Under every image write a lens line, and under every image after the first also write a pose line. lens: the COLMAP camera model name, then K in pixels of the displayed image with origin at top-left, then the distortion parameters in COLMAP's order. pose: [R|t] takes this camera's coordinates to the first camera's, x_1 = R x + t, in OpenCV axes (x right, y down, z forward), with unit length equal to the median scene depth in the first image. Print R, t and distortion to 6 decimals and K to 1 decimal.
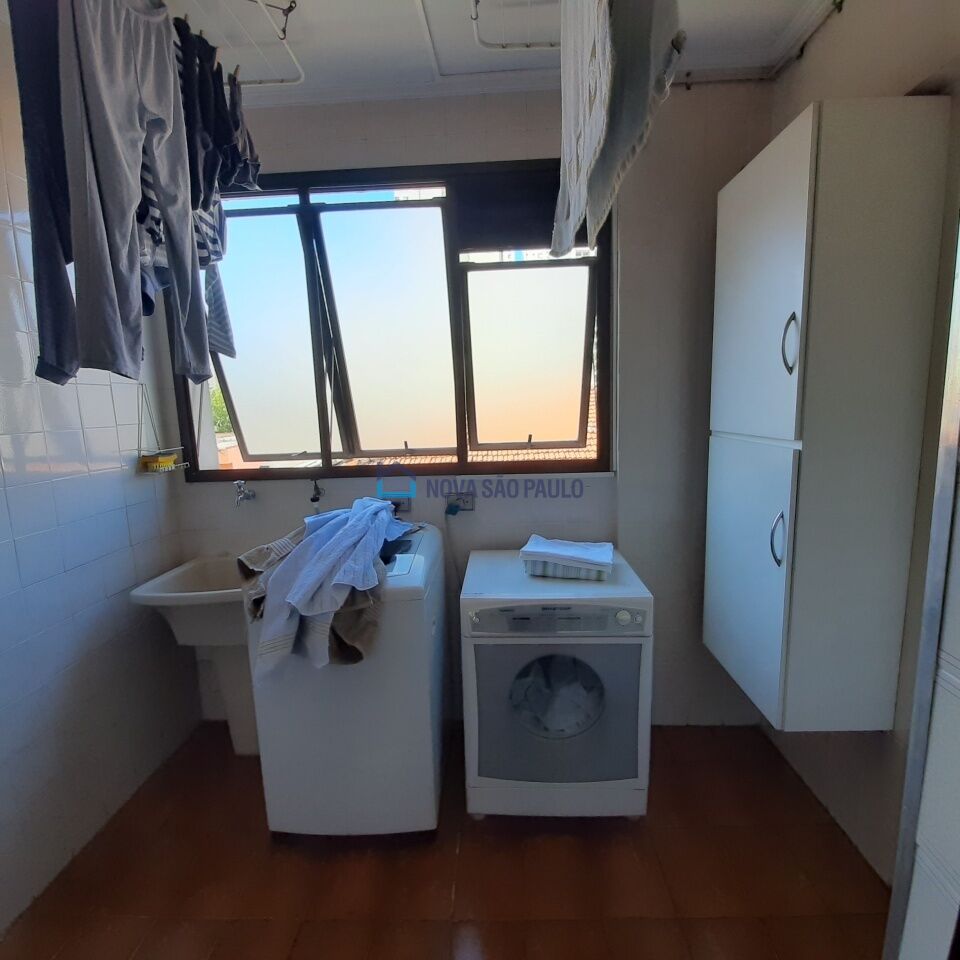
lens RADIAL K [[503.9, 0, 485.7], [0, 503.9, 481.2], [0, 0, 1]] dist [0.014224, -0.015136]
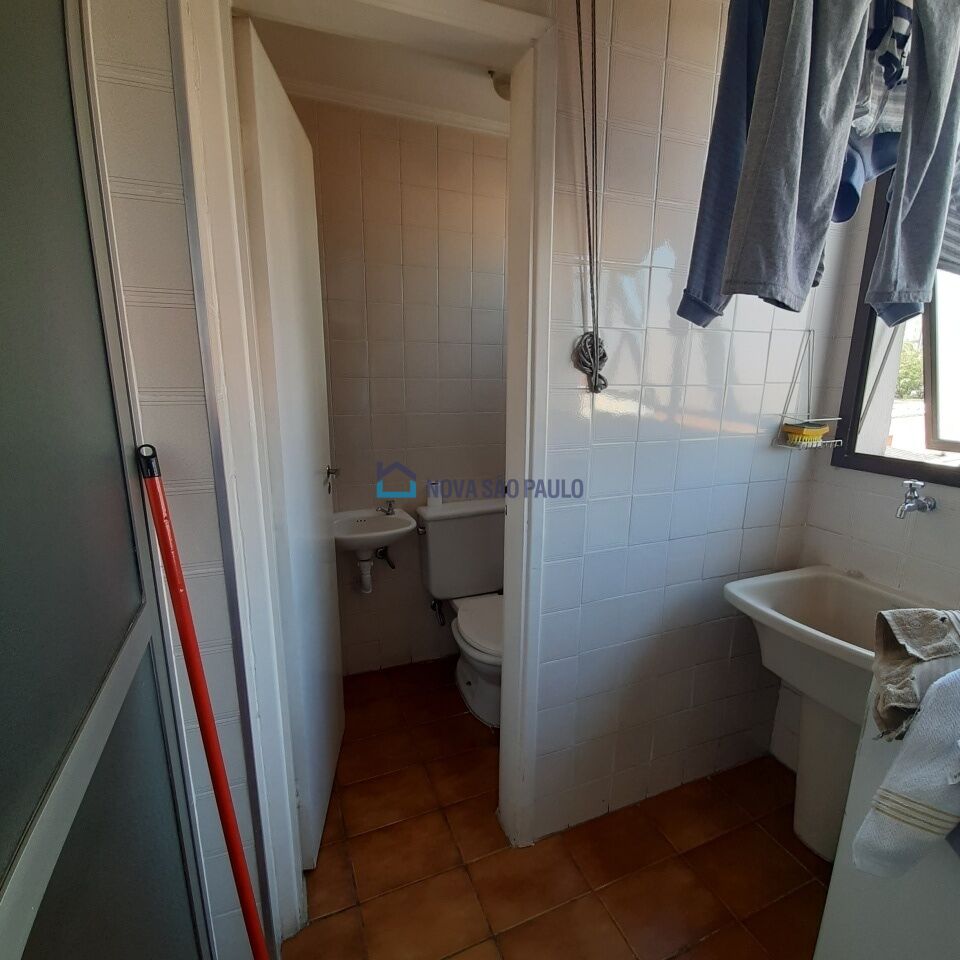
lens RADIAL K [[503.9, 0, 485.7], [0, 503.9, 481.2], [0, 0, 1]] dist [0.014224, -0.015136]
pose [[0.408675, 0.231386, -0.882862, -0.194221], [-0.161862, 0.970370, 0.179395, -0.037004], [0.898212, 0.069588, 0.434019, 0.311050]]
